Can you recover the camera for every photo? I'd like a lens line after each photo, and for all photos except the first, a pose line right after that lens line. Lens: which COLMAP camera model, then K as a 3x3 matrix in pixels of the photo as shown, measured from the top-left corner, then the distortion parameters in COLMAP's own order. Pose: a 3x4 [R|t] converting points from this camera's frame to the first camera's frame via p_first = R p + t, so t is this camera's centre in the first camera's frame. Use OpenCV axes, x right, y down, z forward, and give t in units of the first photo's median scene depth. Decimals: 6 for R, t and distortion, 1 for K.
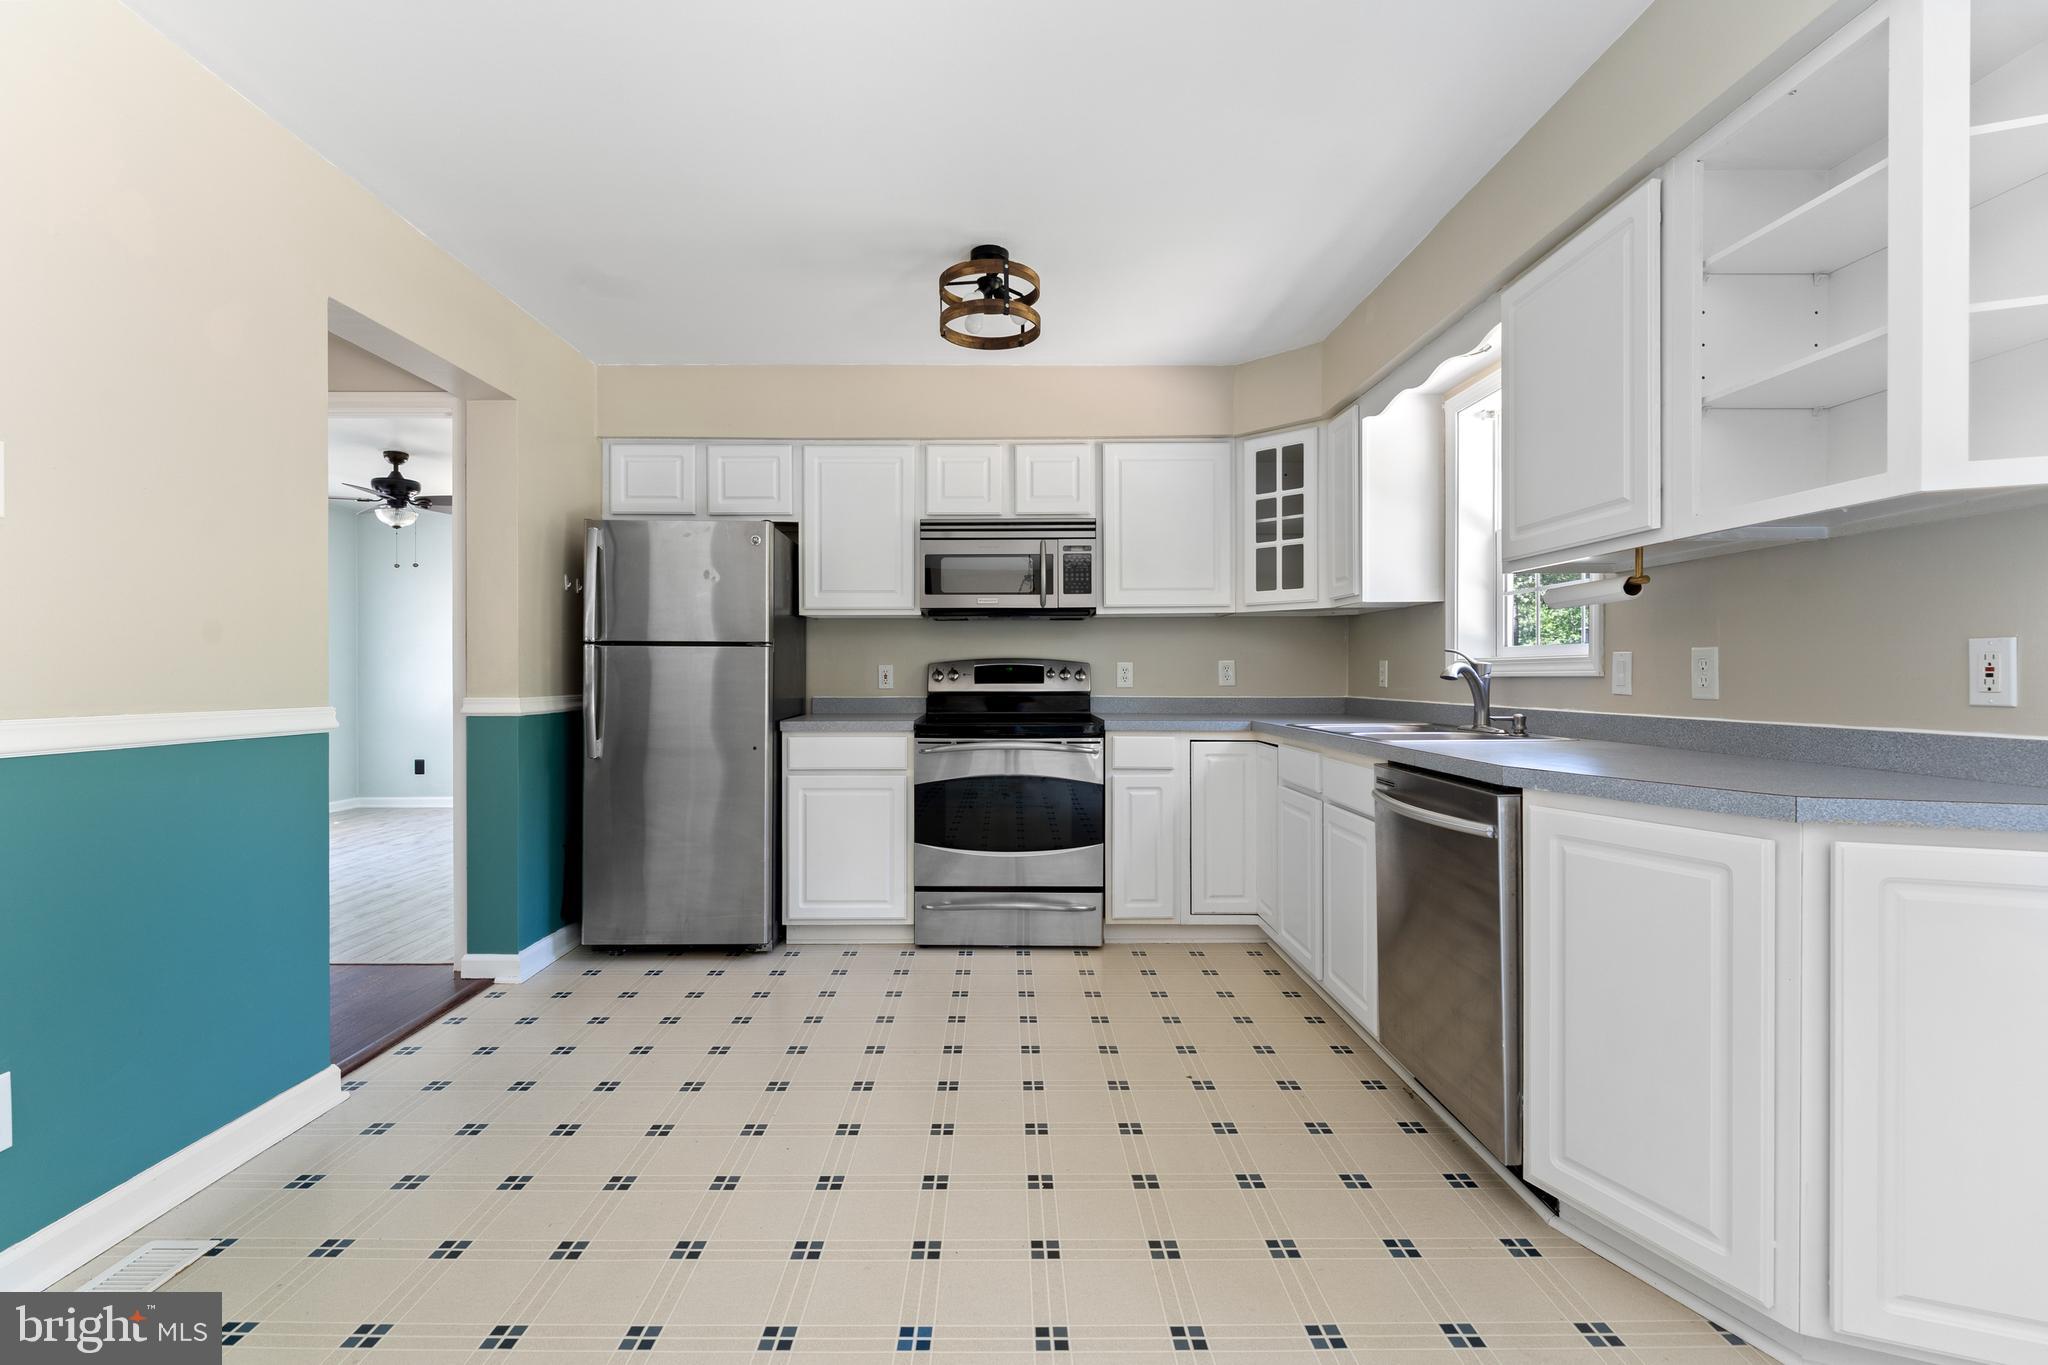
lens RADIAL K [[886.5, 0, 1008.1], [0, 886.5, 684.3], [0, 0, 1]] dist [-0.000993, -0.001730]
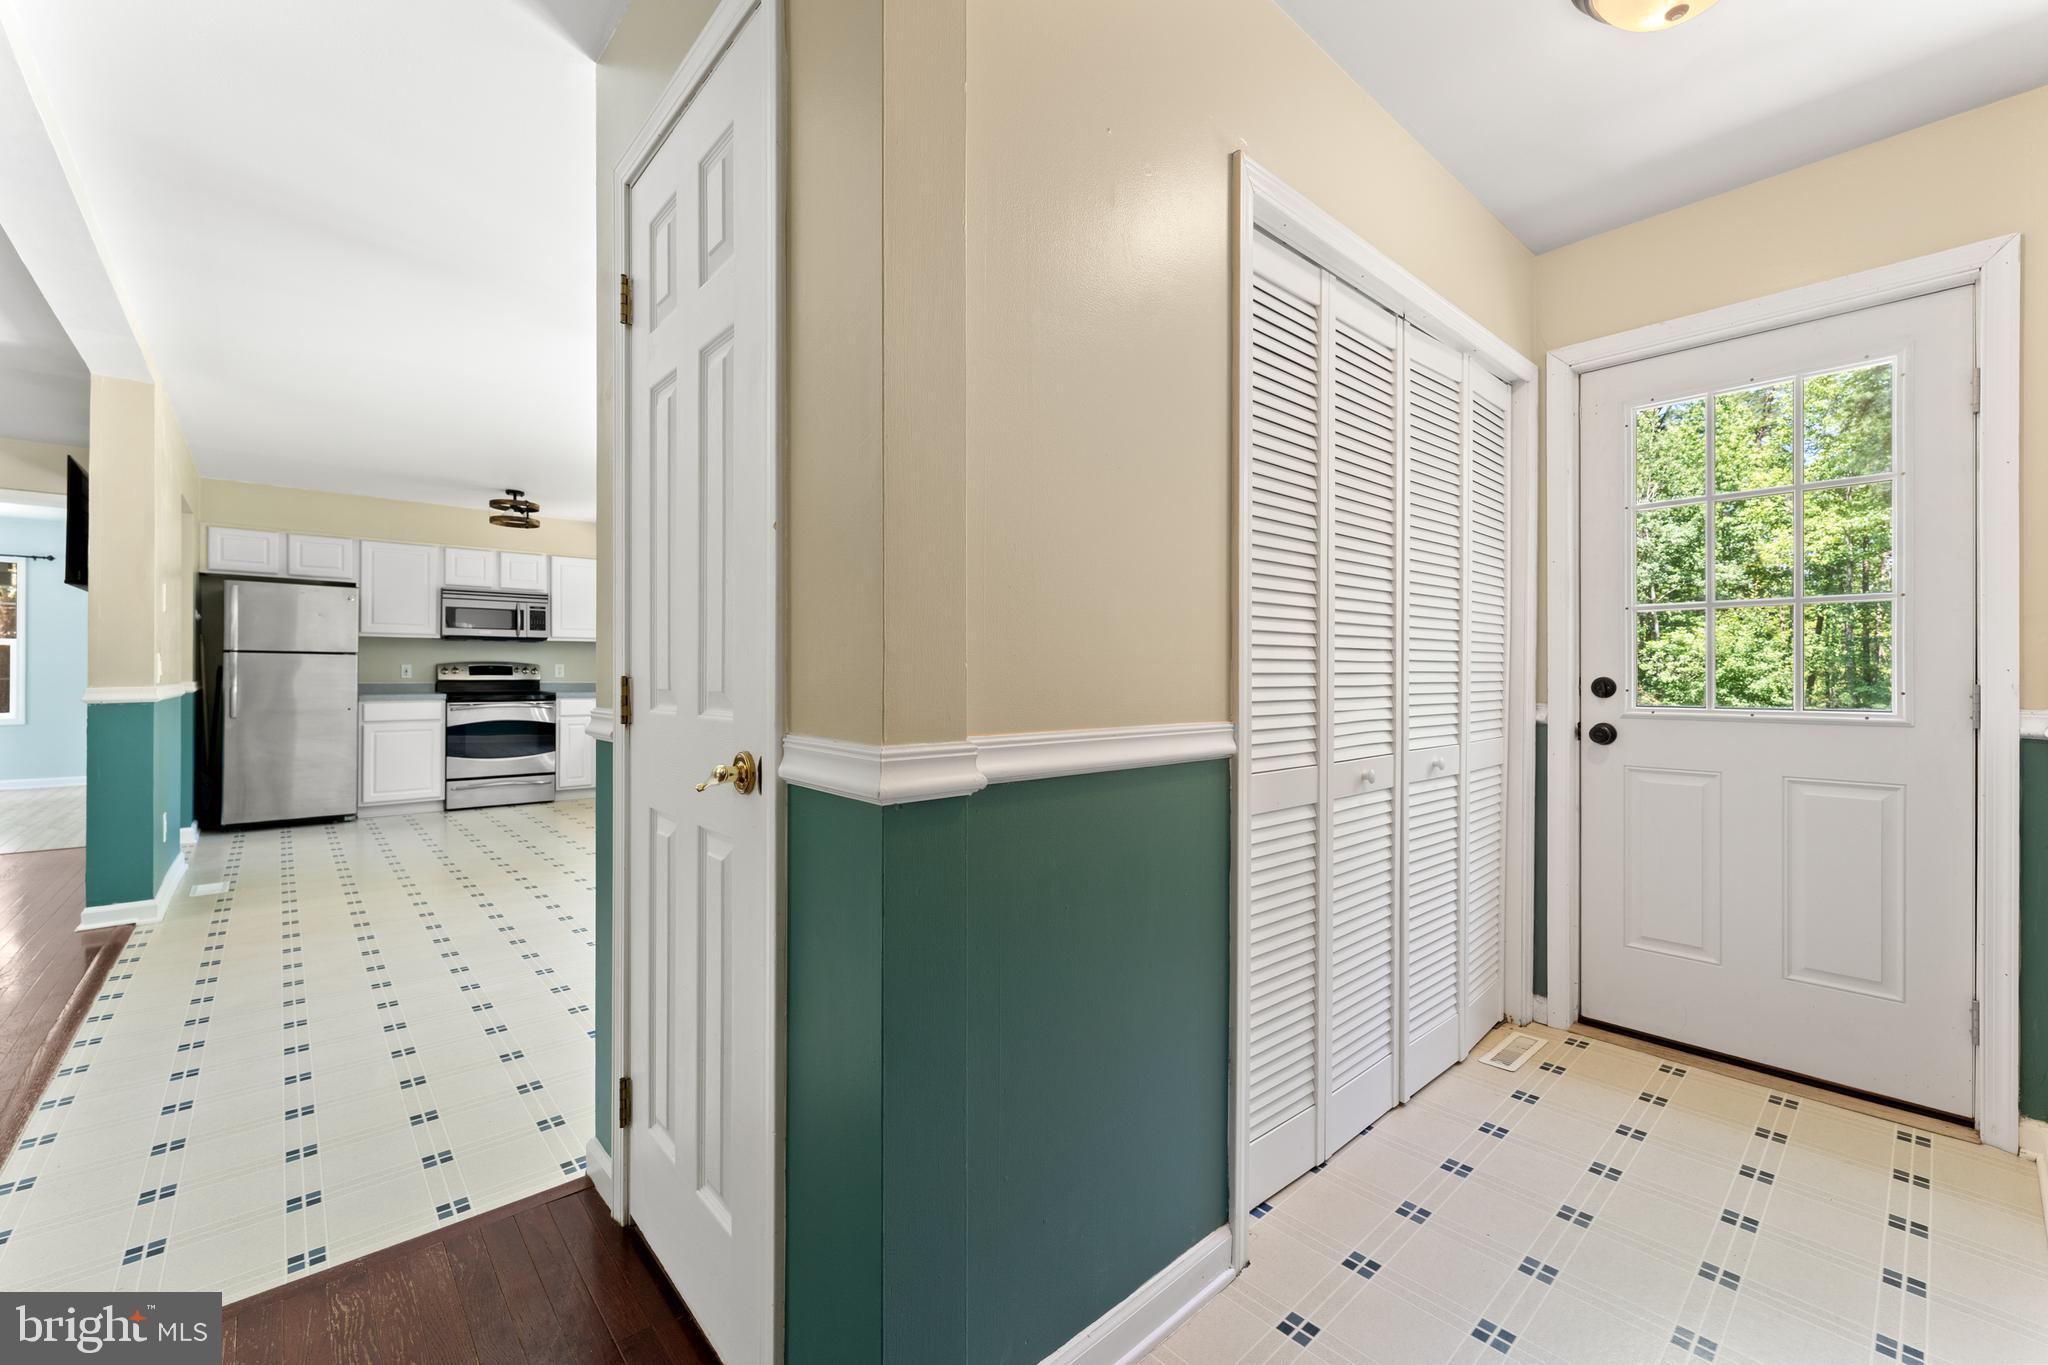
lens RADIAL K [[825.1, 0, 1021.3], [0, 825.1, 676.4], [0, 0, 1]] dist [-0.002334, 0.000662]
pose [[0.747508, 0.001165, 0.664252, -0.358918], [0.001508, 0.999993, -0.003451, 0.010218], [-0.664251, 0.003581, 0.747501, -1.171770]]
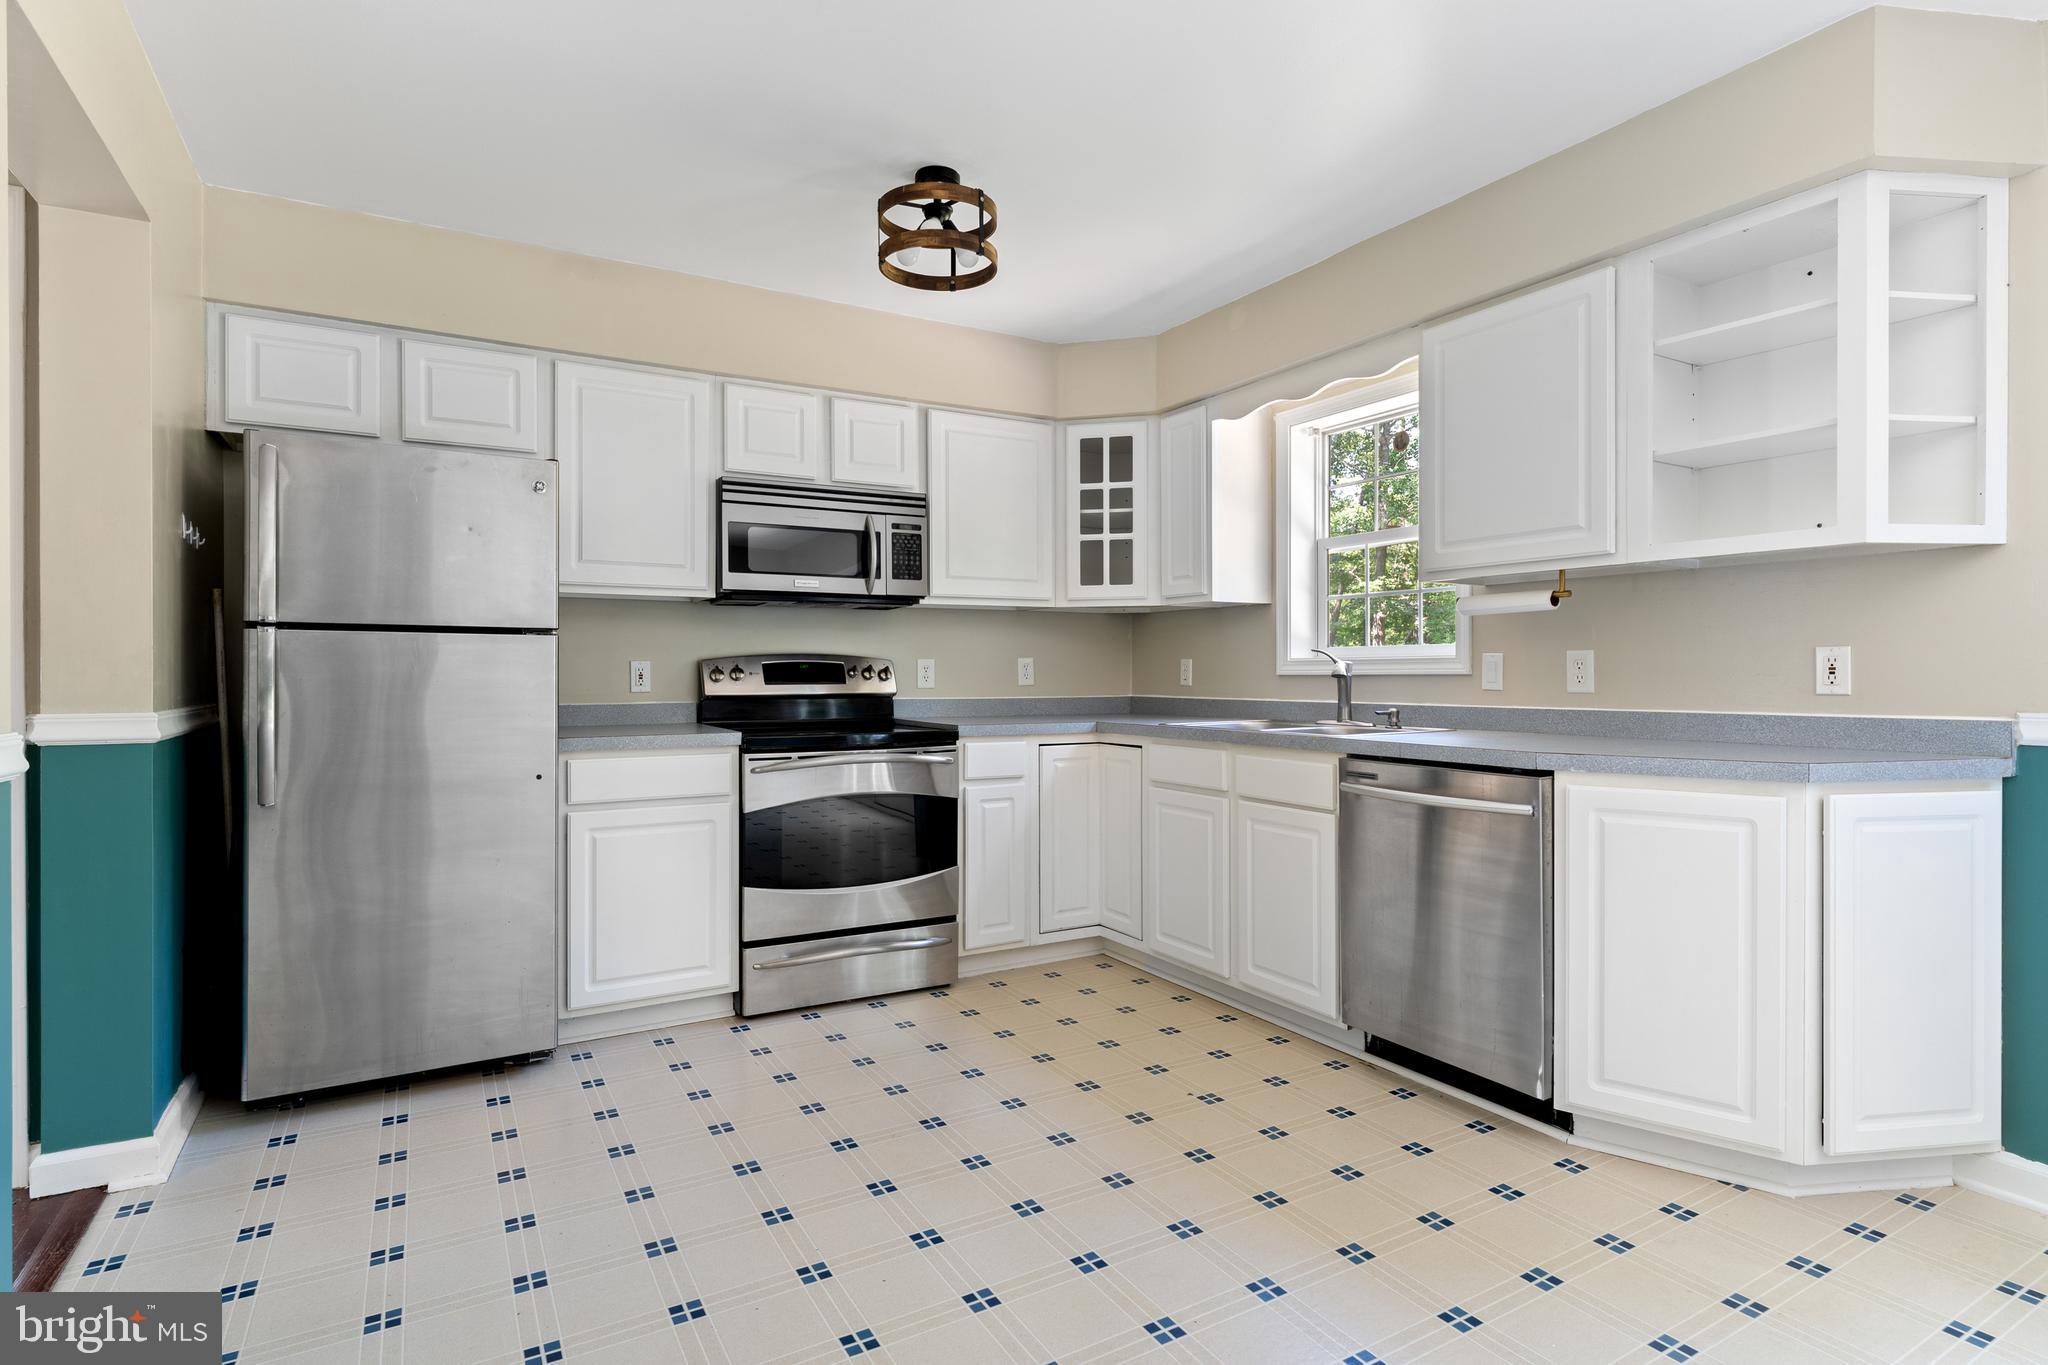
lens RADIAL K [[1016.4, 0, 1012.9], [0, 1016.4, 681.4], [0, 0, 1]] dist [-0.003504, 0.000404]
pose [[0.870580, -0.004868, 0.492003, -0.335626], [0.006423, 0.999978, -0.001472, -0.001110], [-0.491985, 0.004441, 0.870592, 0.093383]]
